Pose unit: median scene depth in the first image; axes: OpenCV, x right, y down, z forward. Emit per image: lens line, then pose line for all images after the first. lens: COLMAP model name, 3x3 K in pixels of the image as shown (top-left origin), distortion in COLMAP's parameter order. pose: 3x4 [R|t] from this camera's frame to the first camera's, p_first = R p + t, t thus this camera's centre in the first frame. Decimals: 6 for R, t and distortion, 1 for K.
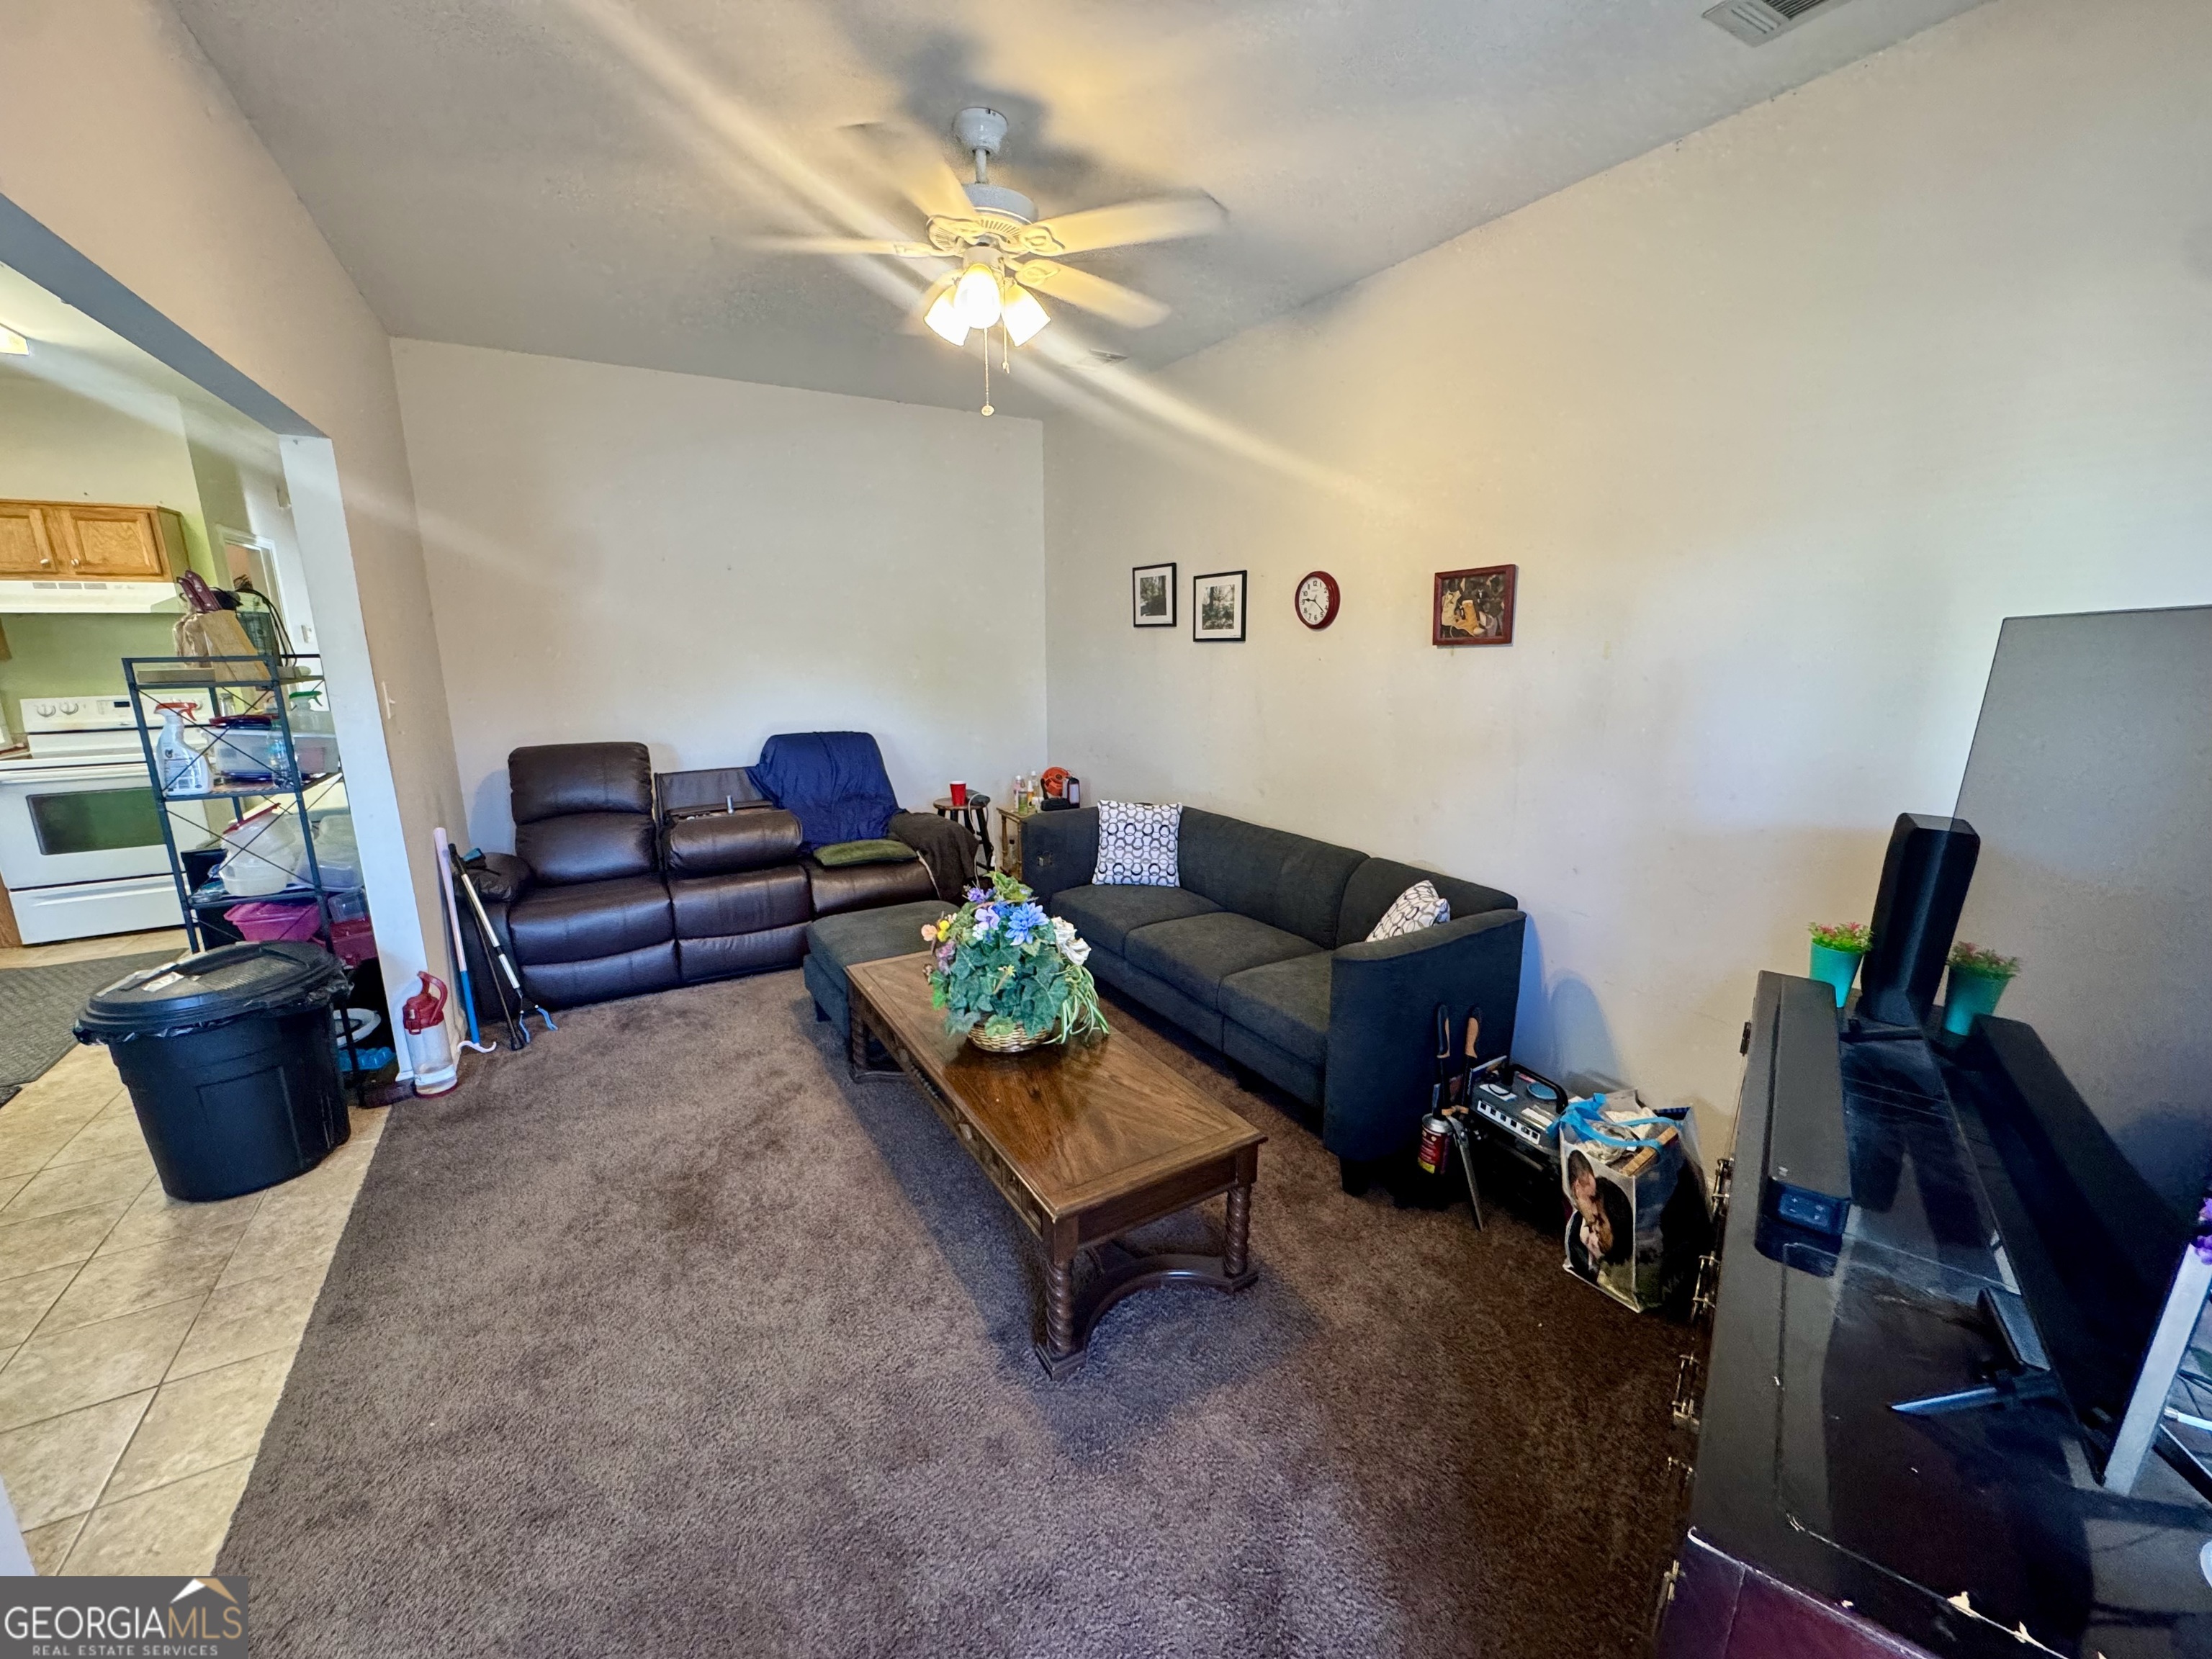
lens RADIAL K [[881.9, 0, 1098.0], [0, 881.9, 832.5], [0, 0, 1]] dist [-0.003073, -0.000419]
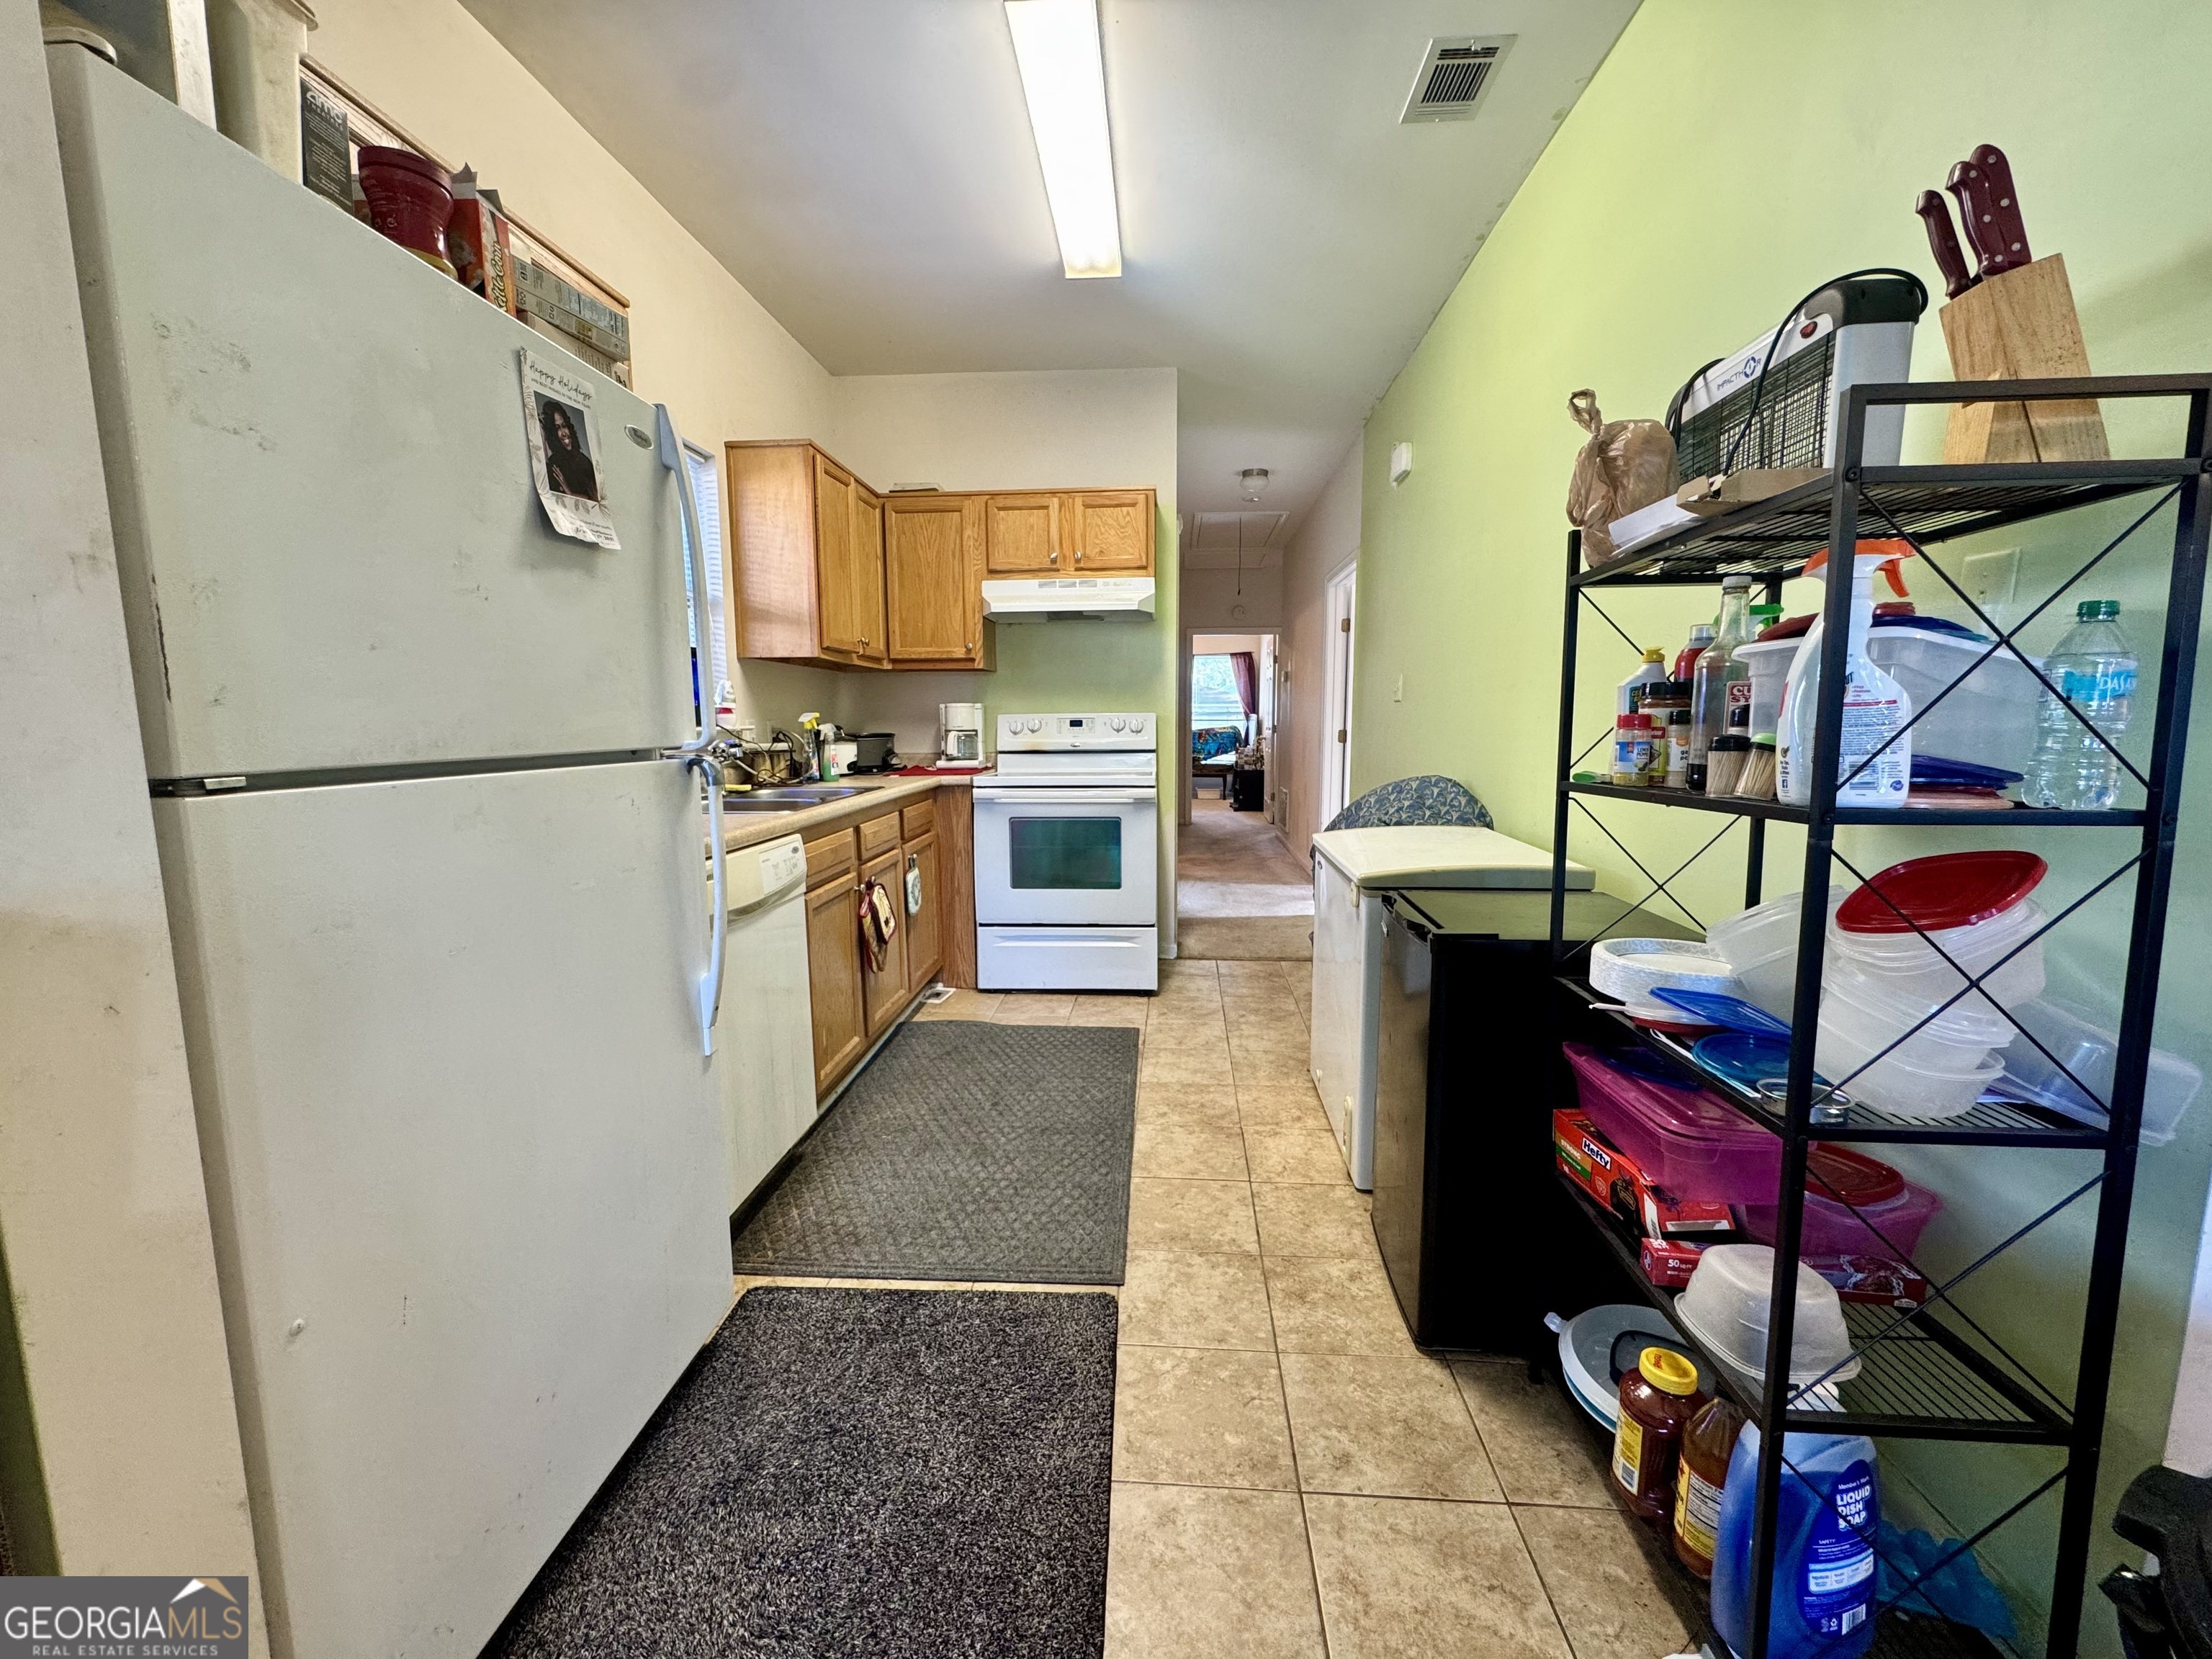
lens RADIAL K [[881.9, 0, 1106.7], [0, 881.9, 827.8], [0, 0, 1]] dist [-0.003073, -0.000419]
pose [[0.828543, 0.064701, -0.556175, -0.630552], [-0.121629, 0.990380, -0.065981, 0.012347], [0.546555, 0.122315, 0.828442, 0.321166]]
